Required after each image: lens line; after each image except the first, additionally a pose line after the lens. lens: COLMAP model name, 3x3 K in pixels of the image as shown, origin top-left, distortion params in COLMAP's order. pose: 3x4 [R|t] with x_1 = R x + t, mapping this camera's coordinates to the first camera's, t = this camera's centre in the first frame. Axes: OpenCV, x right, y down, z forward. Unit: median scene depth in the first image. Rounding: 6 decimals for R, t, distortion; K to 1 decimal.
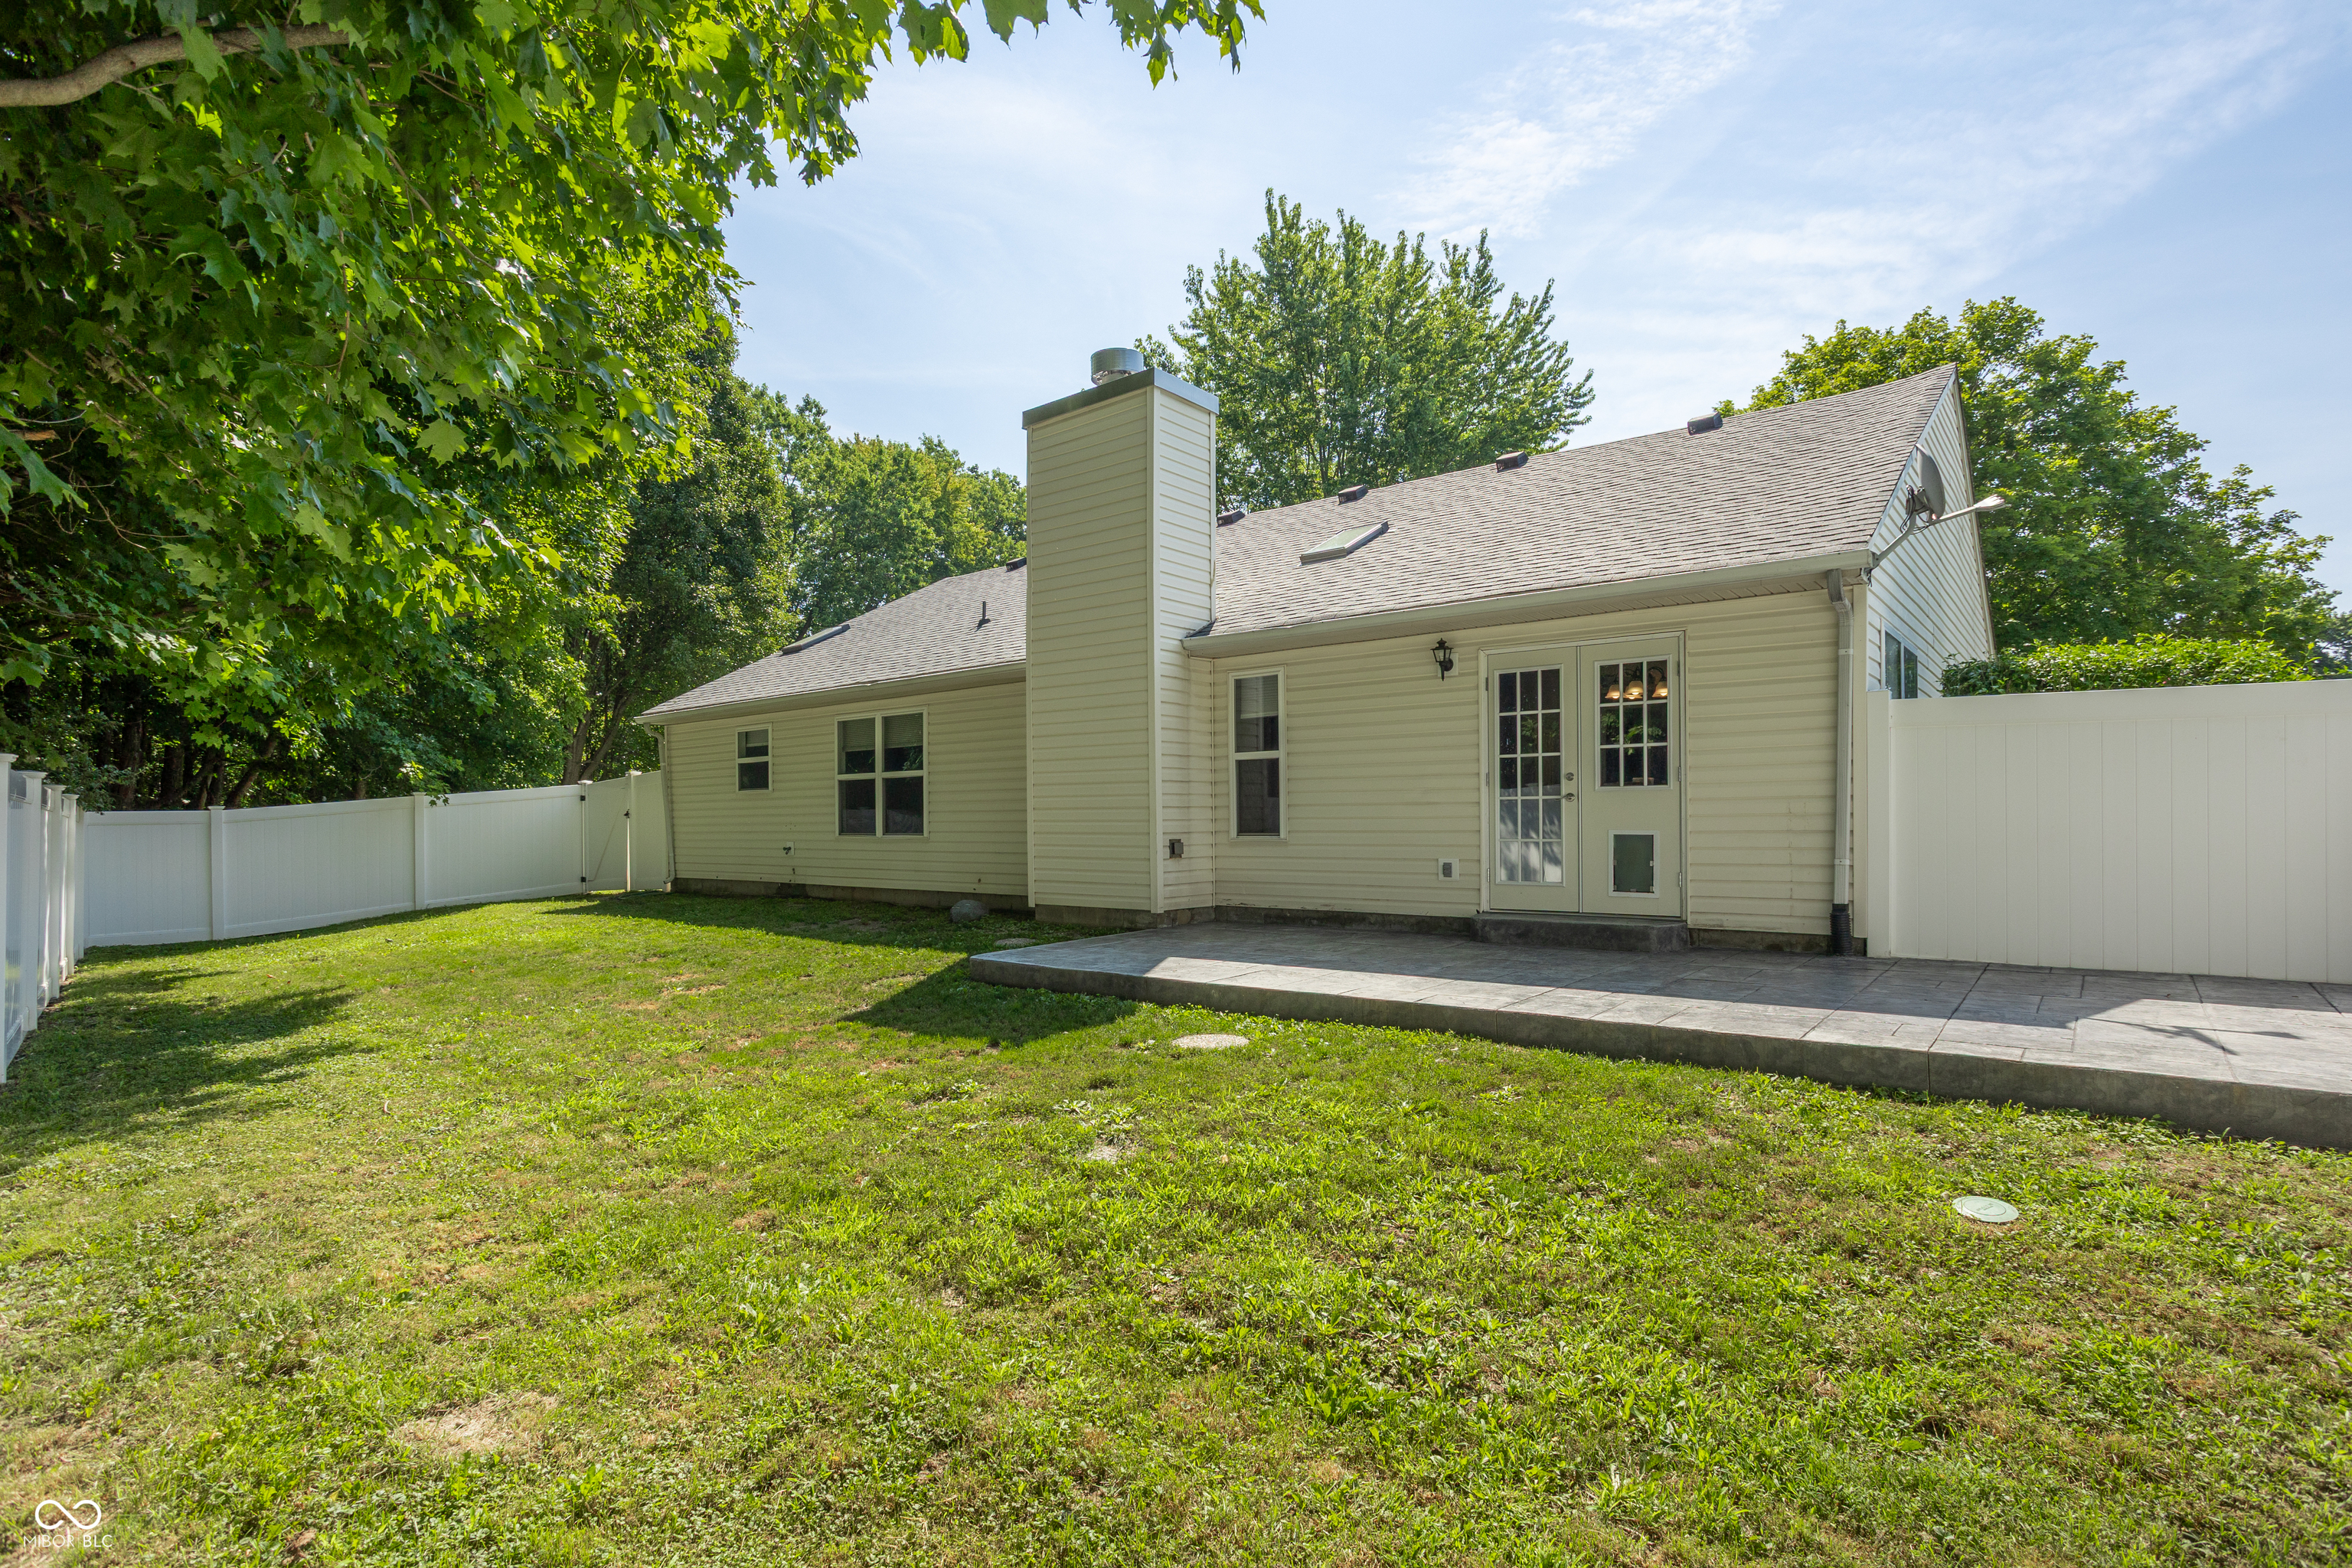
lens RADIAL K [[1186.8, 0, 1187.6], [0, 1186.8, 826.9], [0, 0, 1]] dist [-0.024171, 0.000195]
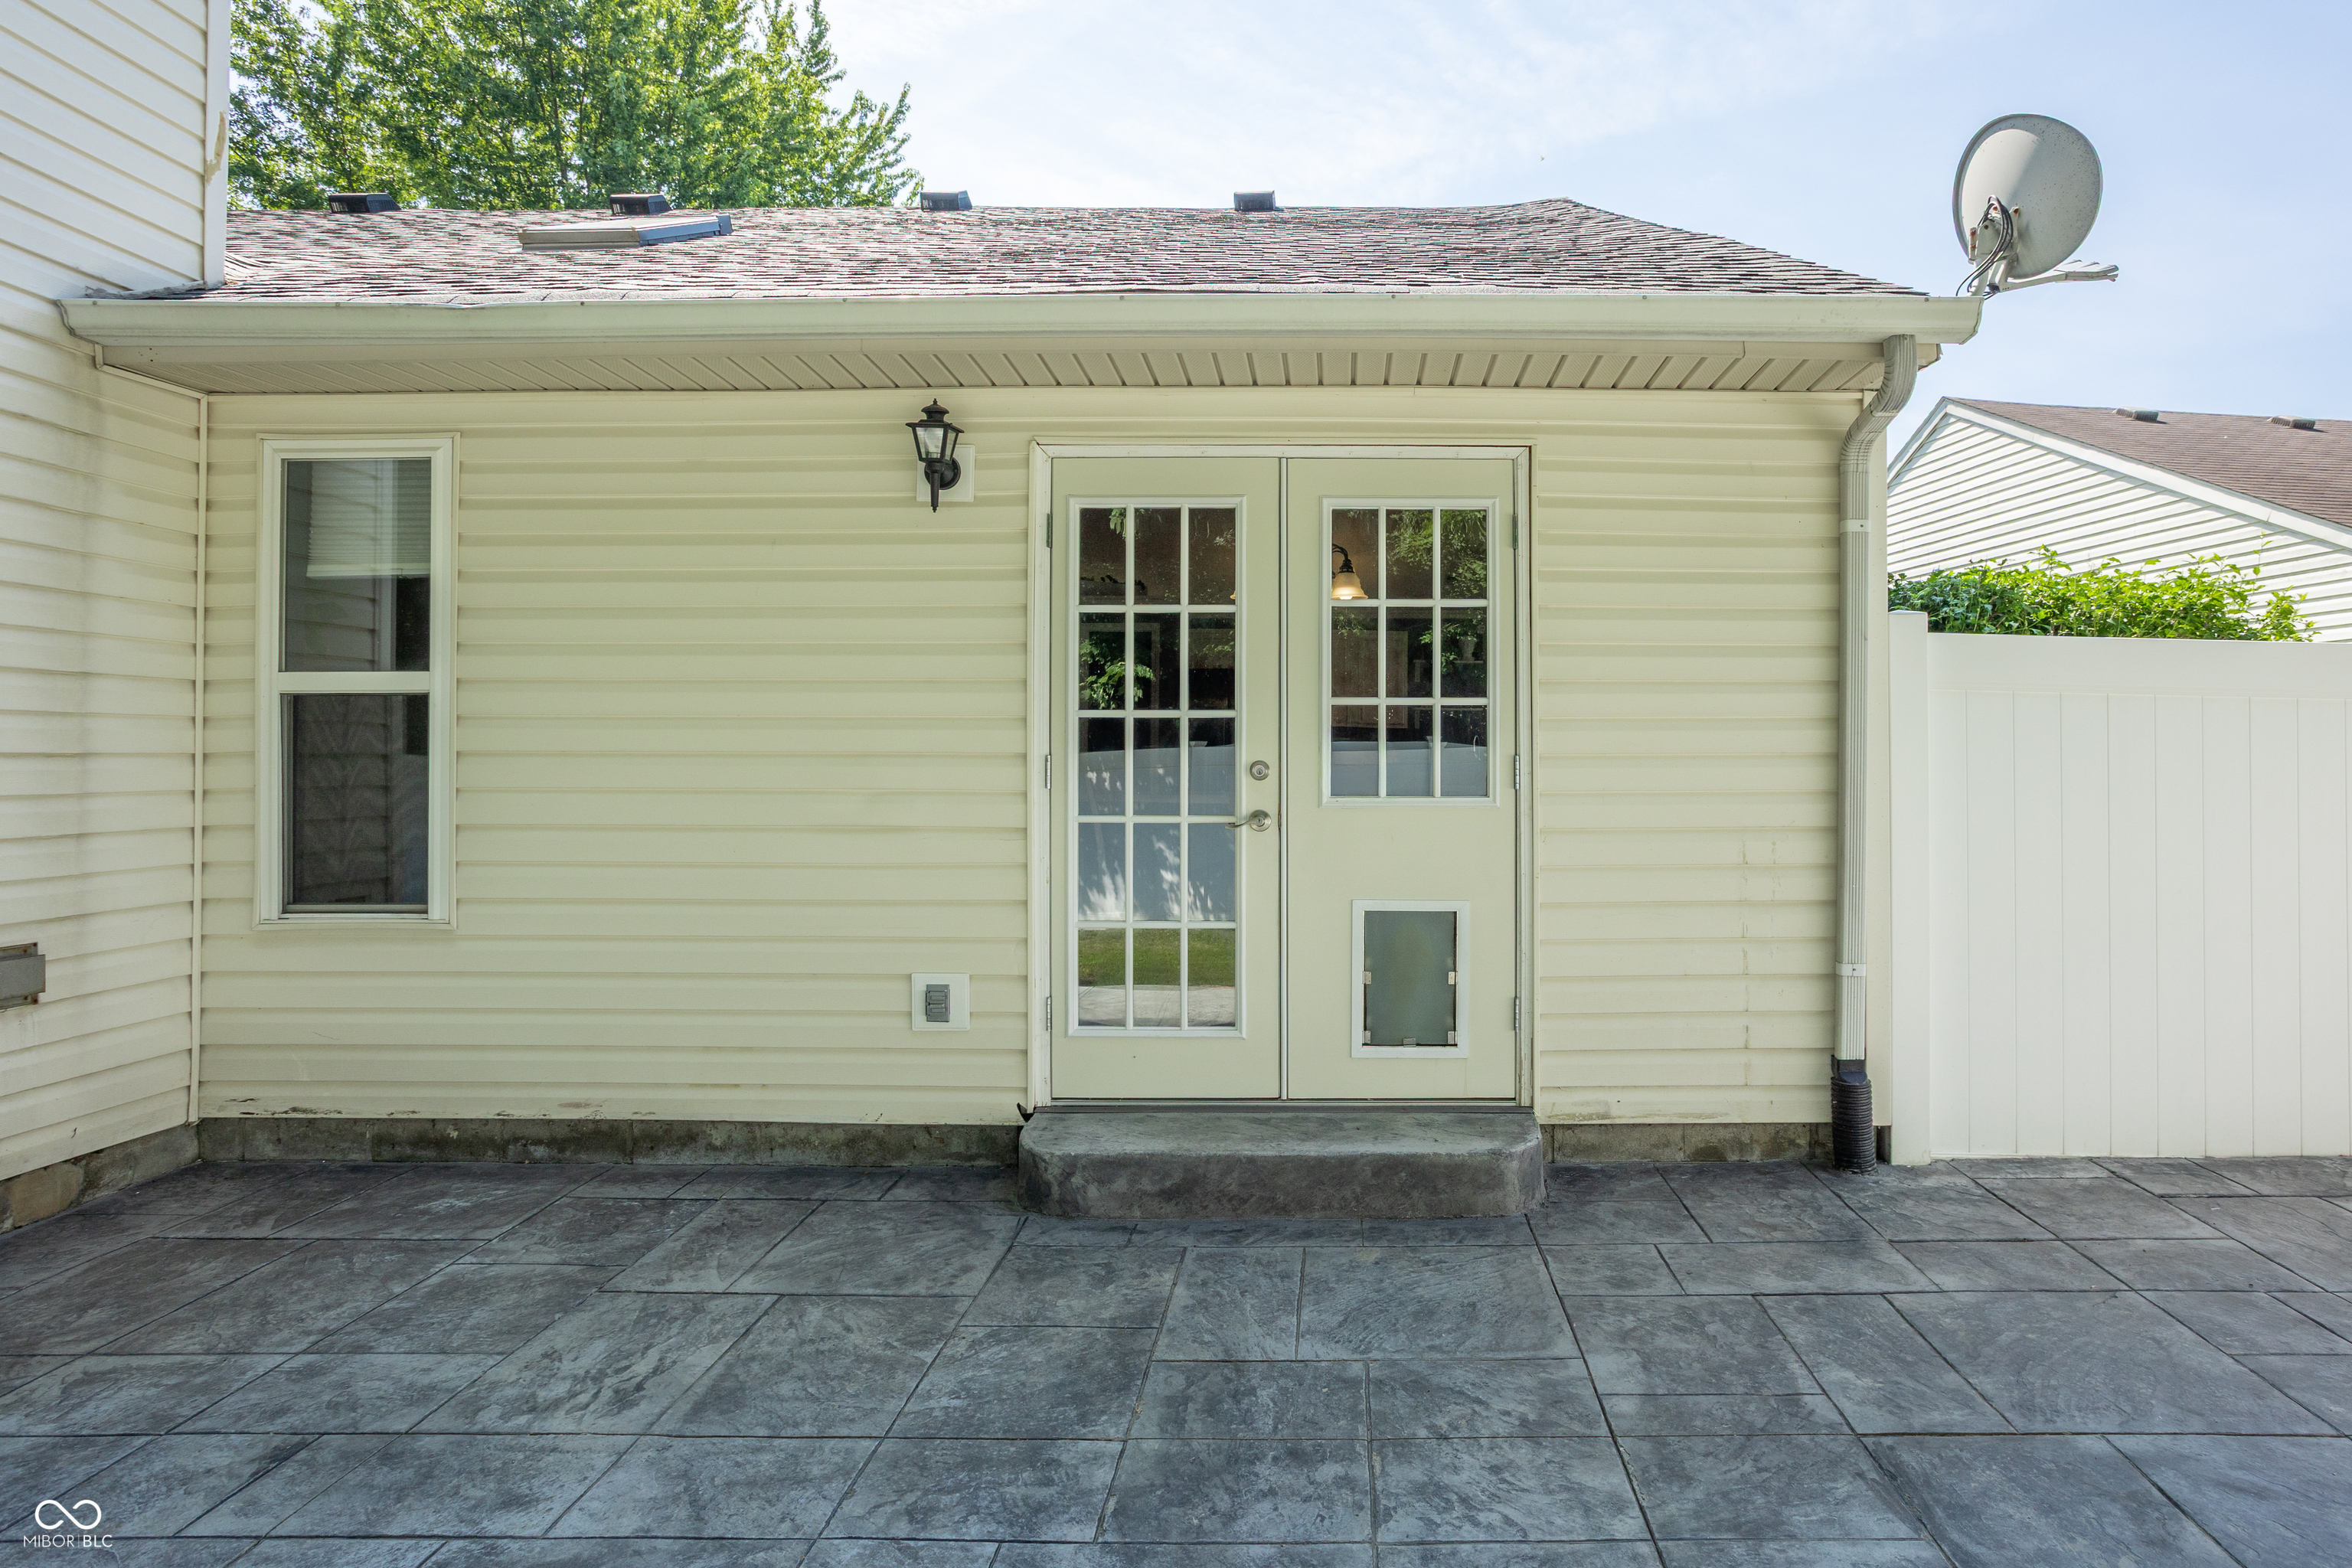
lens RADIAL K [[1169.4, 0, 1263.3], [0, 1169.4, 736.3], [0, 0, 1]] dist [-0.020040, 0.000400]
pose [[0.788286, 0.016016, 0.615100, 0.060212], [-0.004002, 0.999773, -0.020904, -0.038061], [-0.615296, 0.014016, 0.788172, 0.562079]]
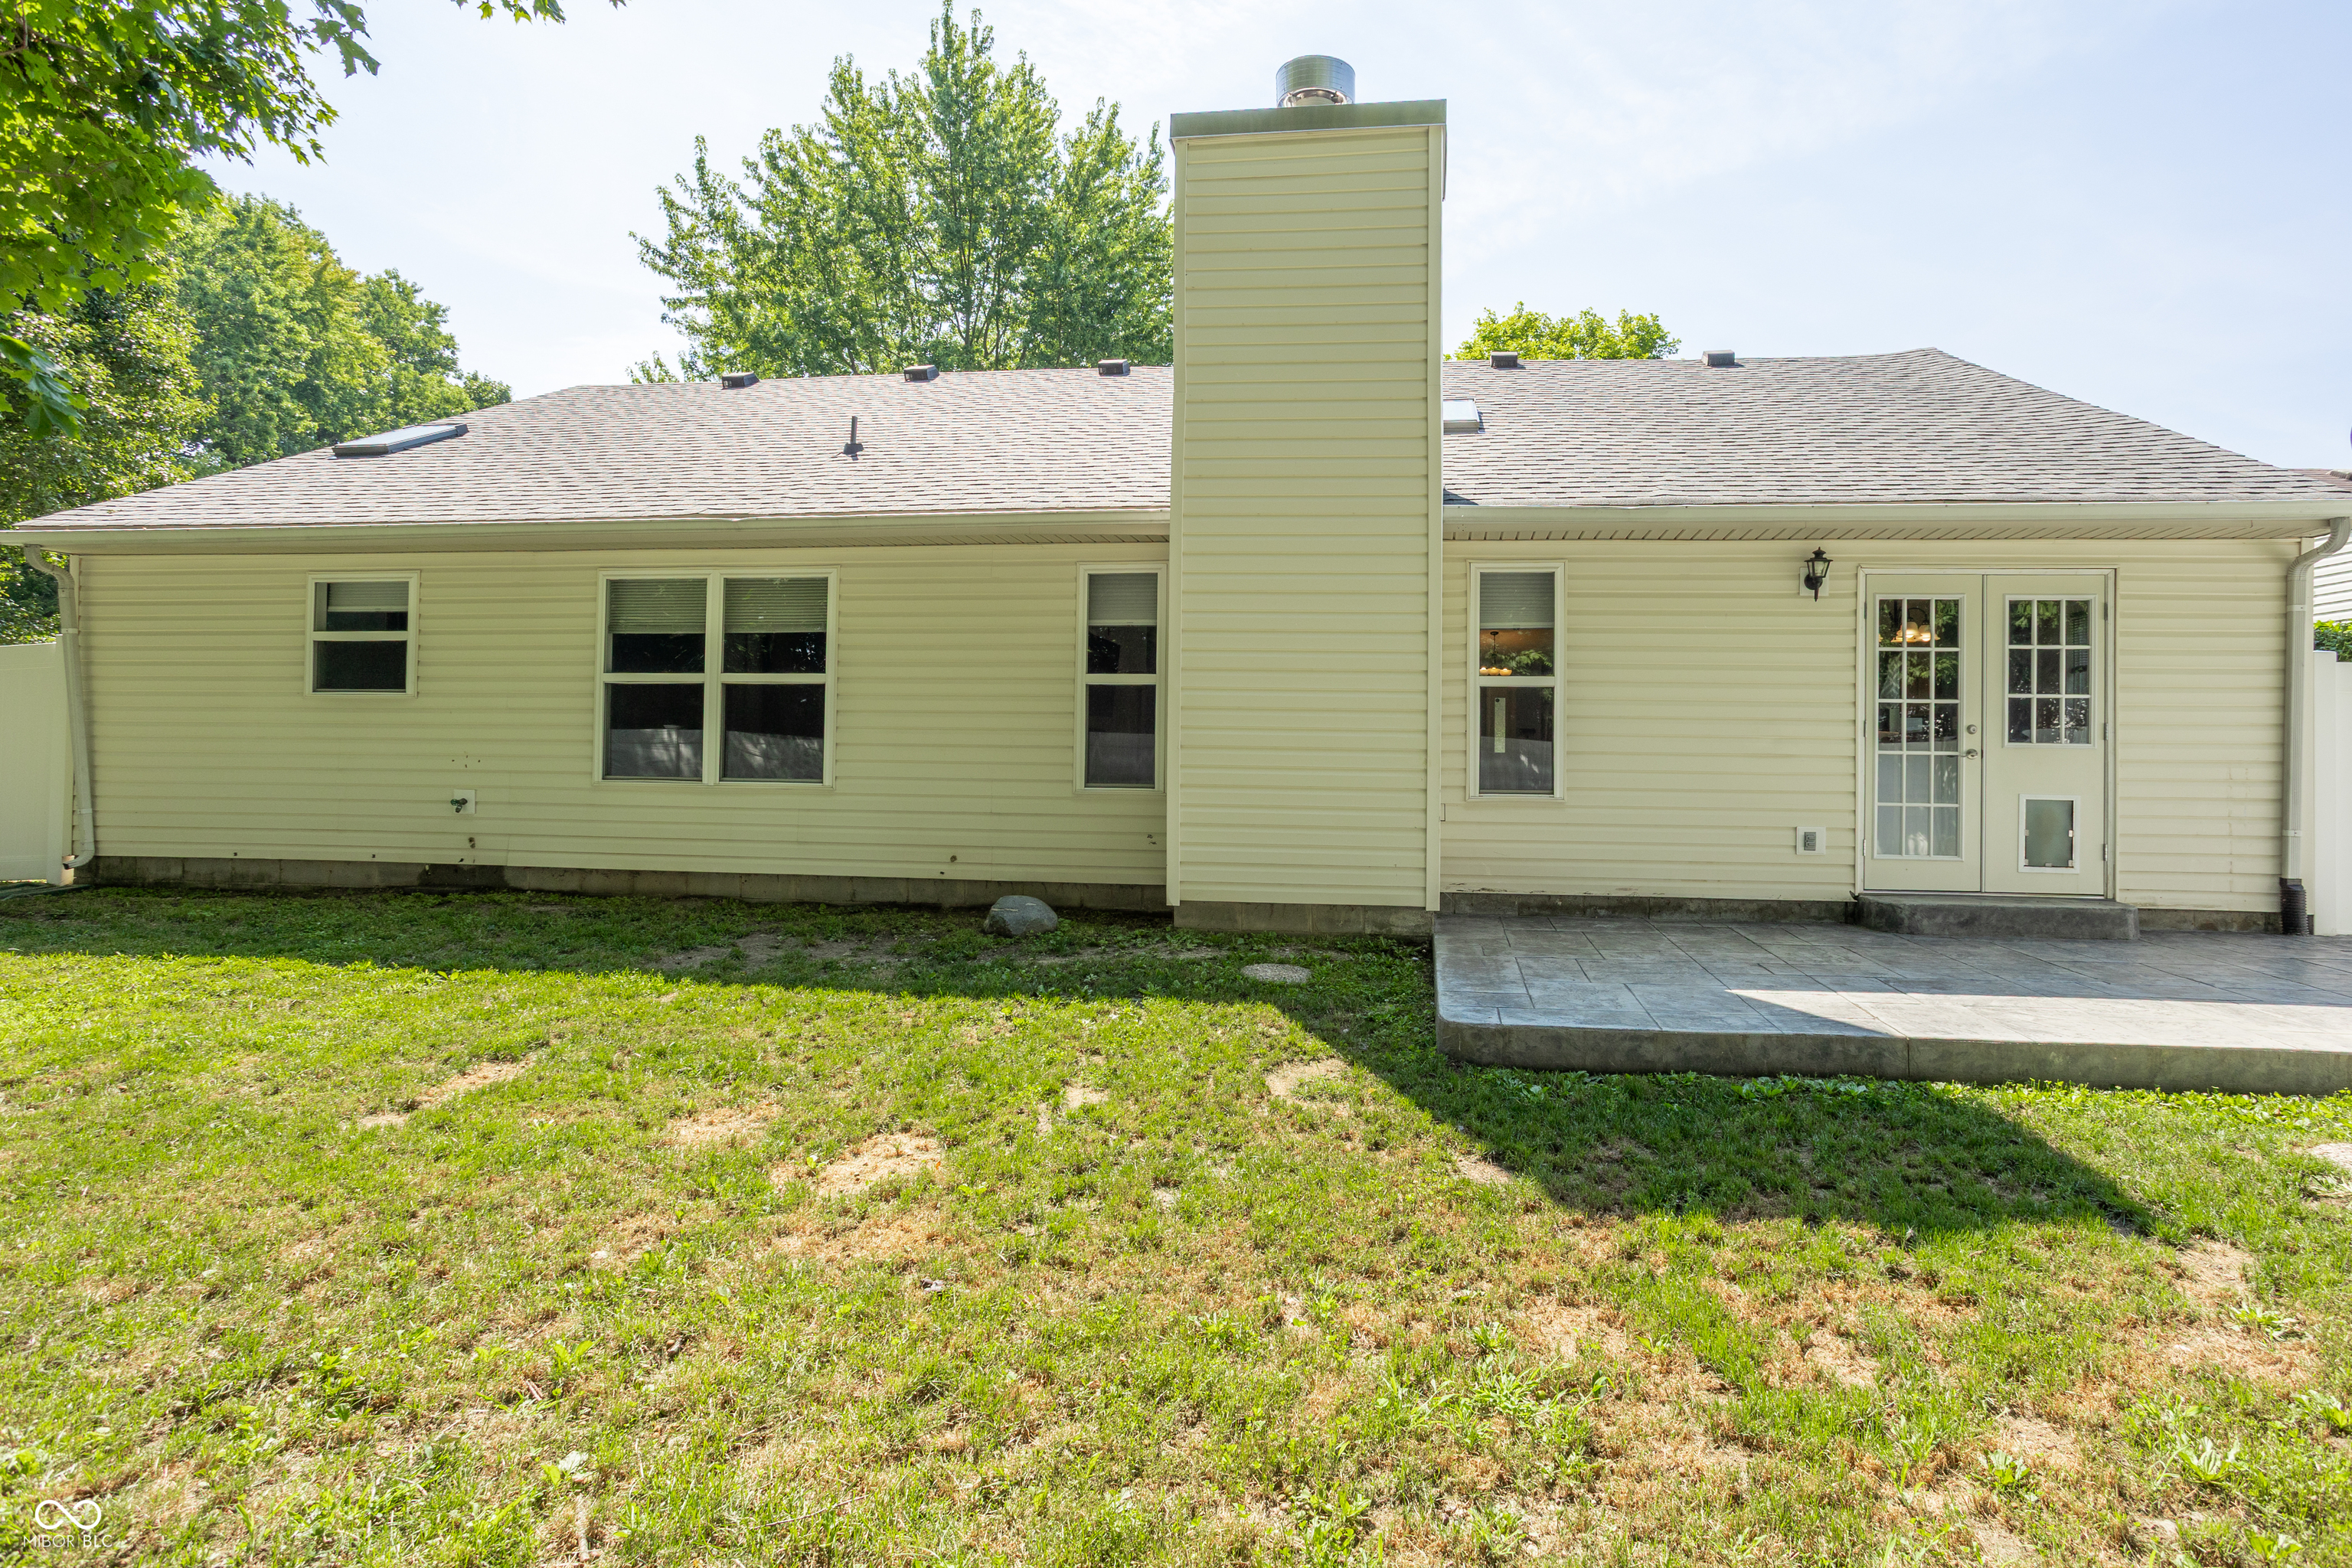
lens RADIAL K [[1167.9, 0, 1178.5], [0, 1167.9, 748.3], [0, 0, 1]] dist [-0.037913, 0.028589]
pose [[0.841461, 0.023823, 0.539792, -0.486232], [-0.017415, 0.999704, -0.016973, -0.004725], [-0.540037, 0.004882, 0.841627, 0.512177]]
